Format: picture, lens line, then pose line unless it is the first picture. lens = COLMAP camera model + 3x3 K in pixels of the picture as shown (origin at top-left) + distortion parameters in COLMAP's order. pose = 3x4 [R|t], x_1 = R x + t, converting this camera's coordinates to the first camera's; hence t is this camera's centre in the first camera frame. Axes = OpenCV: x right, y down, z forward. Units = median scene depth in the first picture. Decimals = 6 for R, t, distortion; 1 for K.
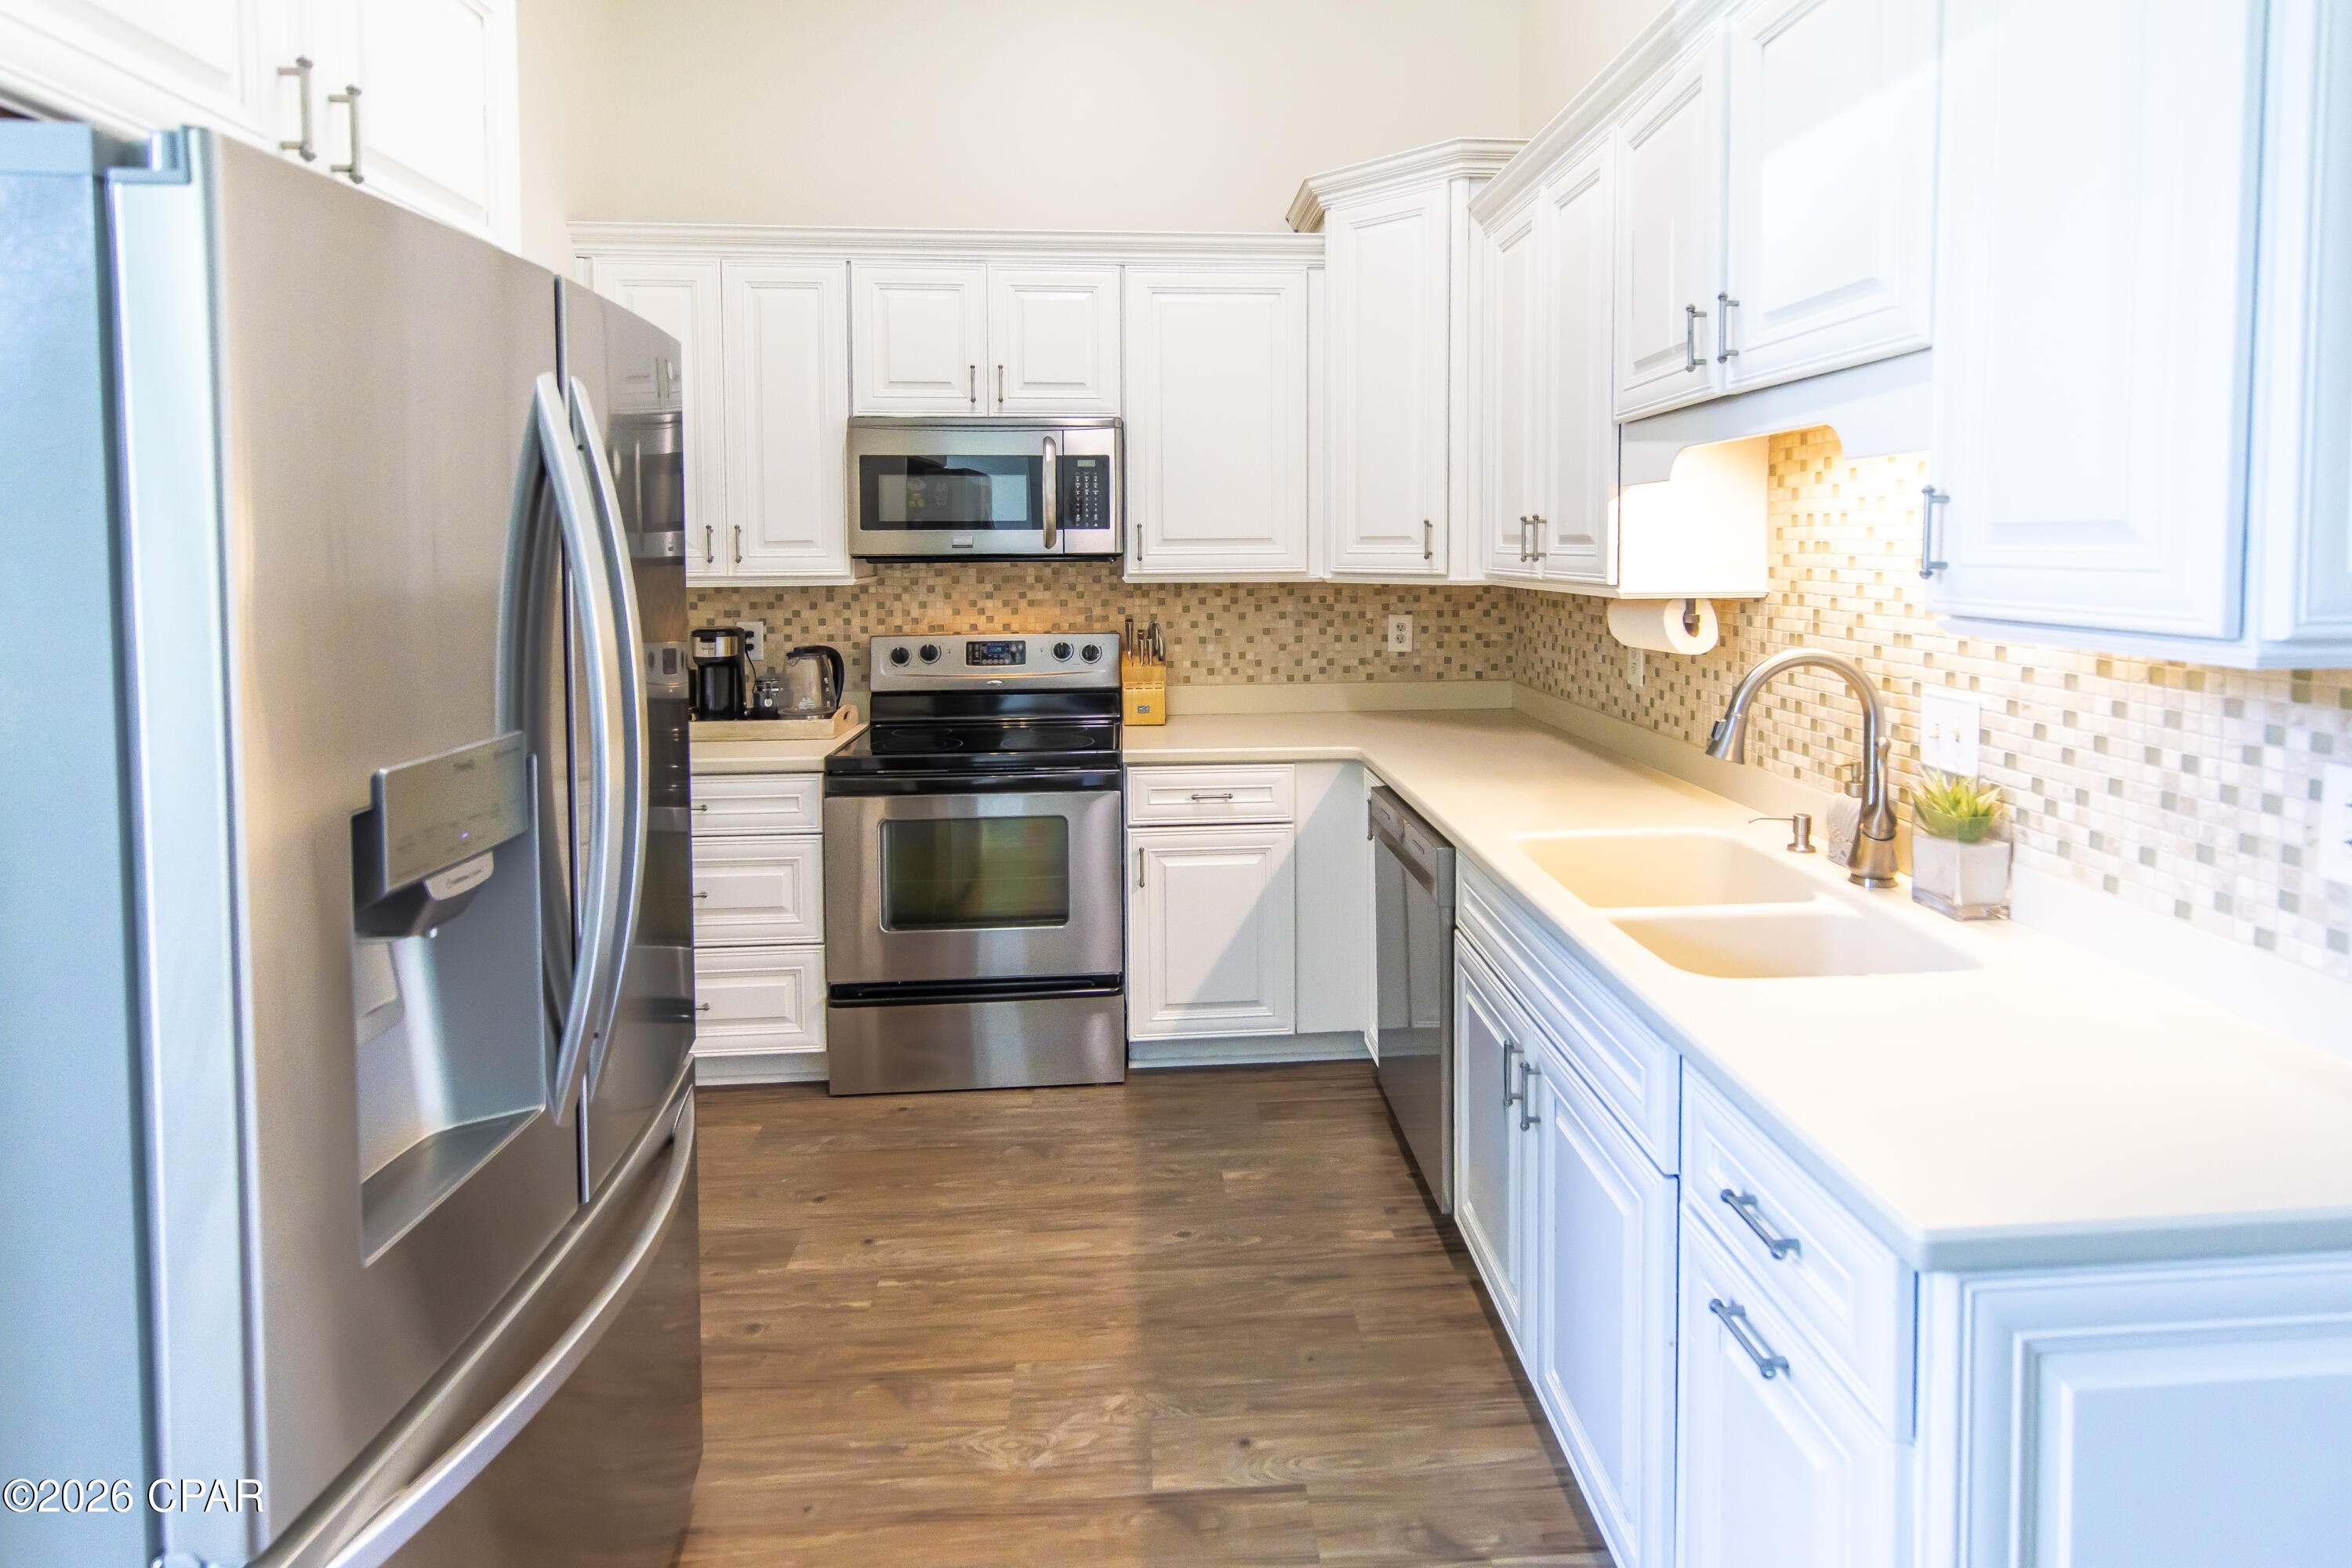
lens RADIAL K [[1167.9, 0, 1239.4], [0, 1167.9, 576.5], [0, 0, 1]] dist [0.004043, -0.000612]
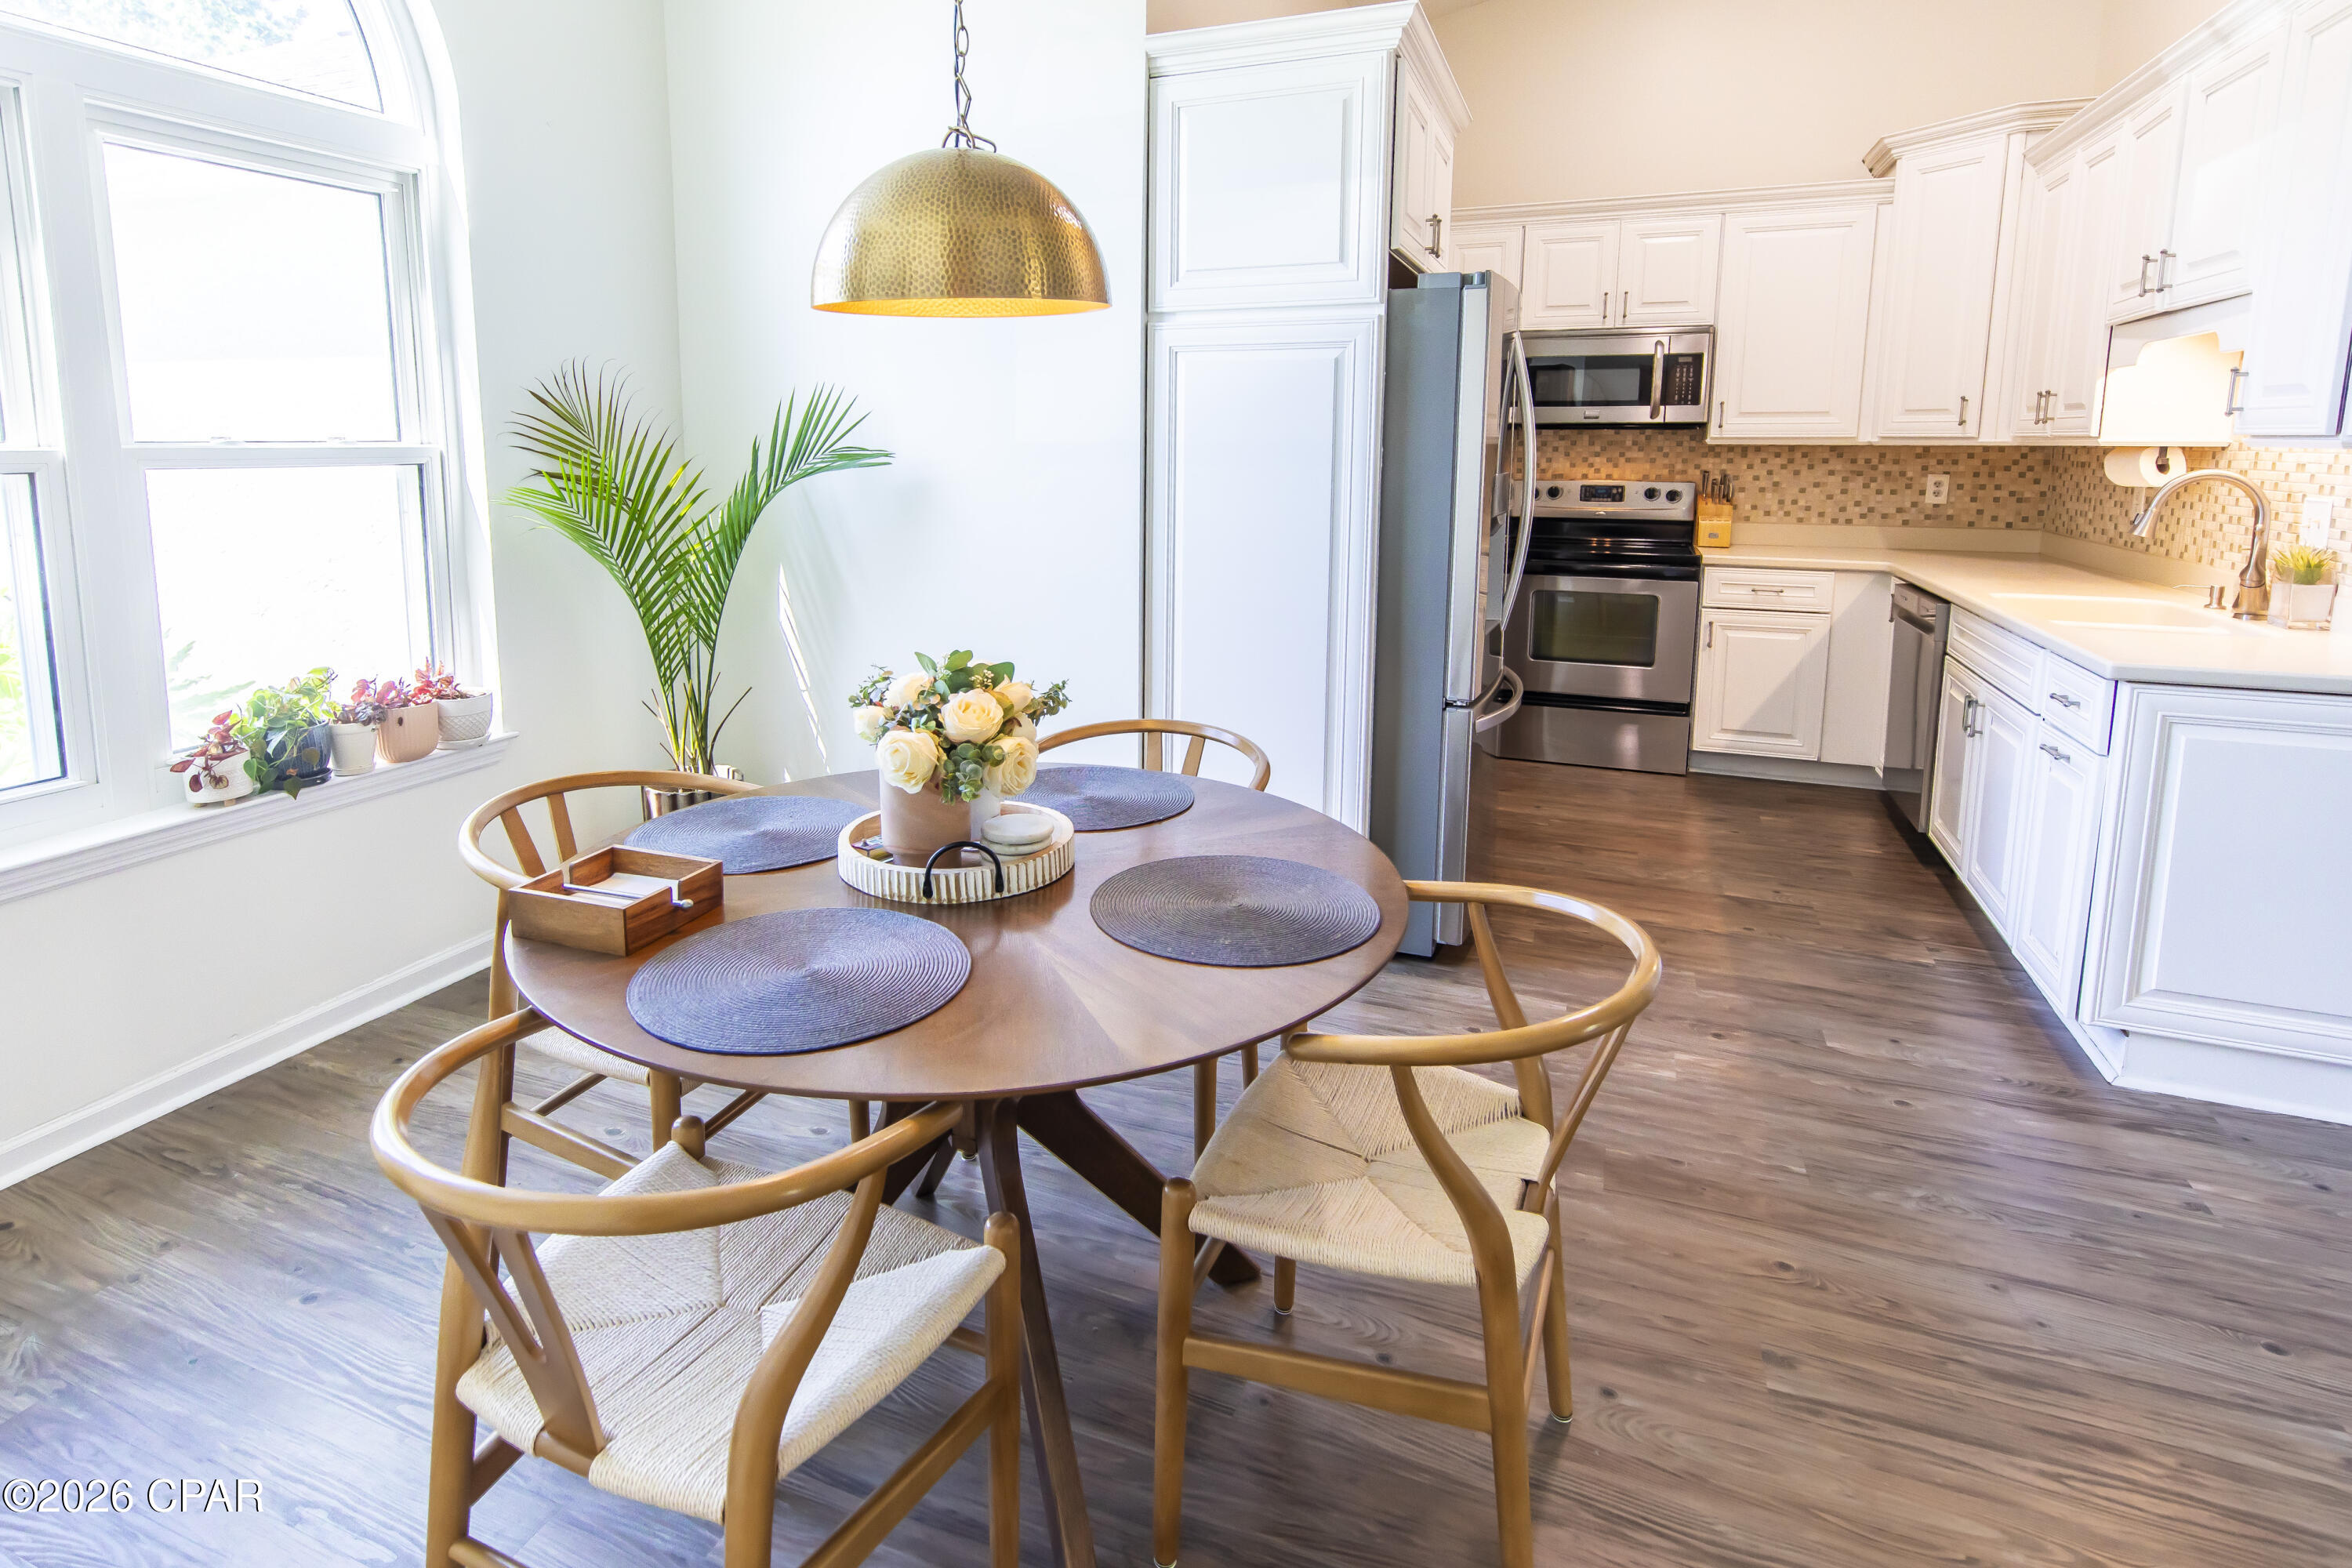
lens RADIAL K [[1220.7, 0, 1132.5], [0, 1220.7, 614.8], [0, 0, 1]] dist [-0.002087, -0.000796]
pose [[0.890488, 0.070760, -0.449471, -0.040842], [-0.018866, 0.992726, 0.118906, 0.050752], [0.454615, -0.097405, 0.885346, -0.676542]]
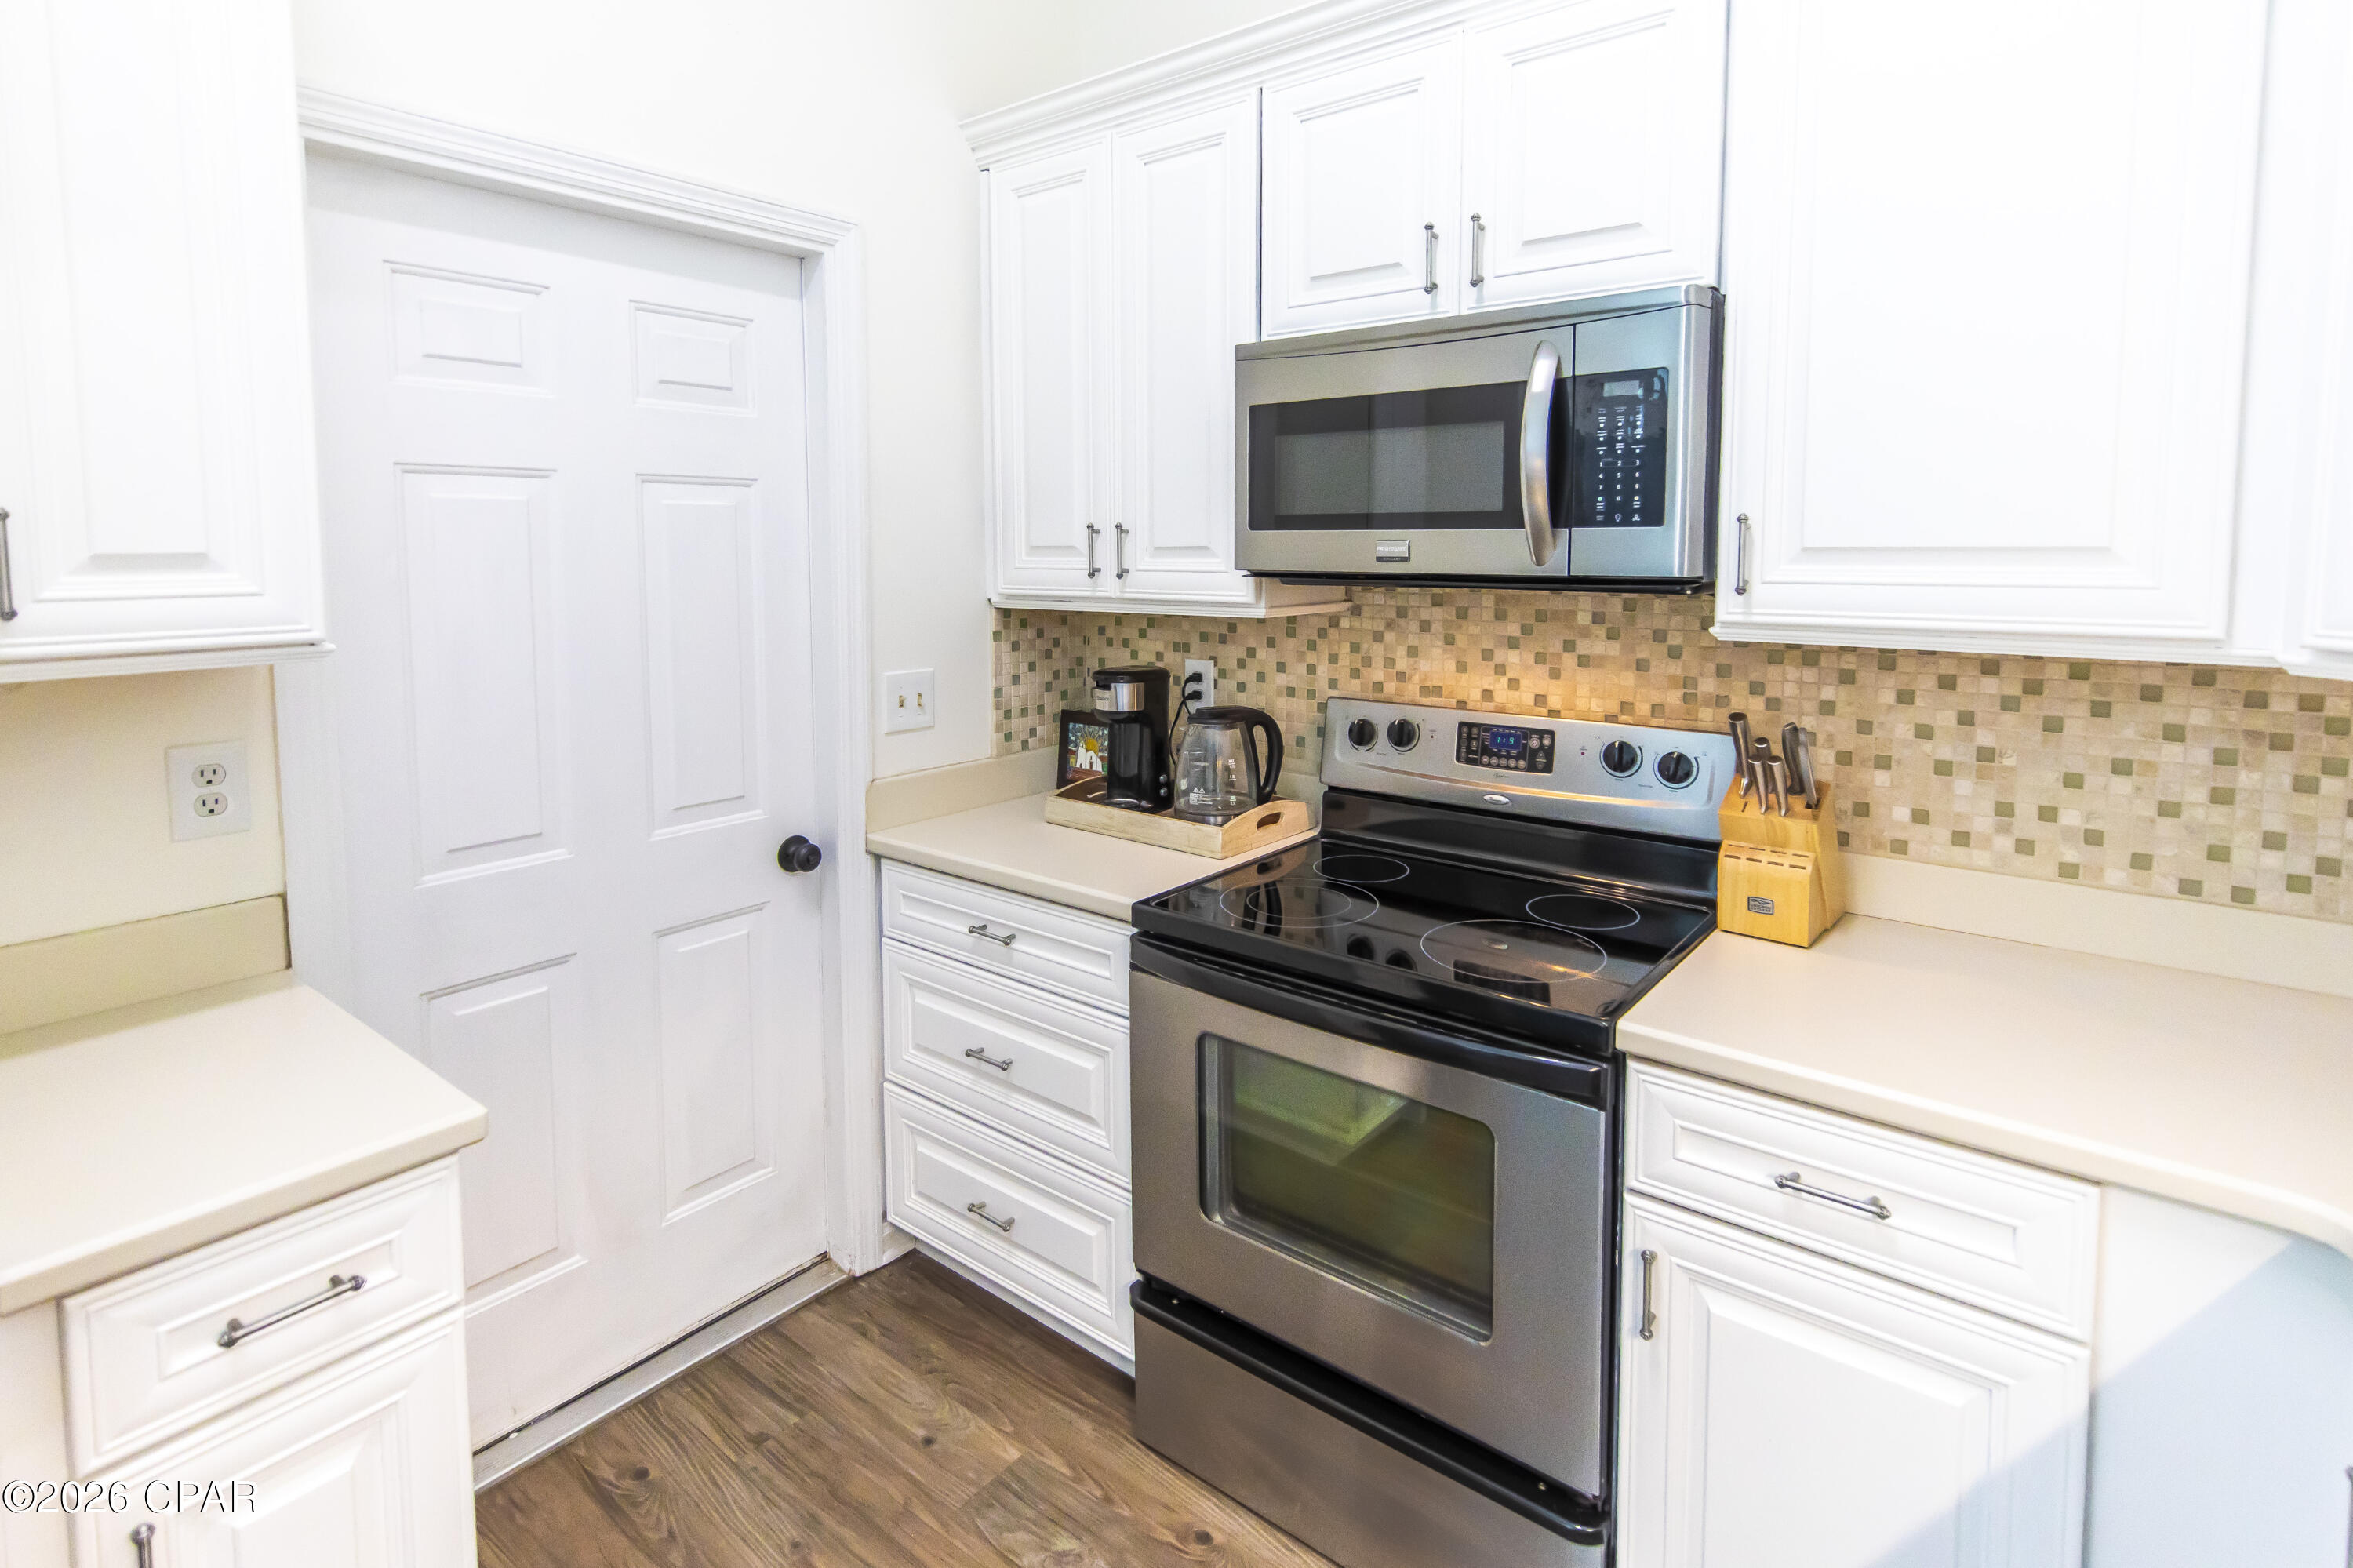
lens RADIAL K [[1168.4, 0, 1228.7], [0, 1168.4, 625.8], [0, 0, 1]] dist [0.004043, -0.000612]
pose [[0.731161, 0.052617, -0.680173, 0.083678], [-0.020260, 0.998256, 0.055444, -0.023832], [0.681905, -0.026759, 0.730952, 0.548982]]
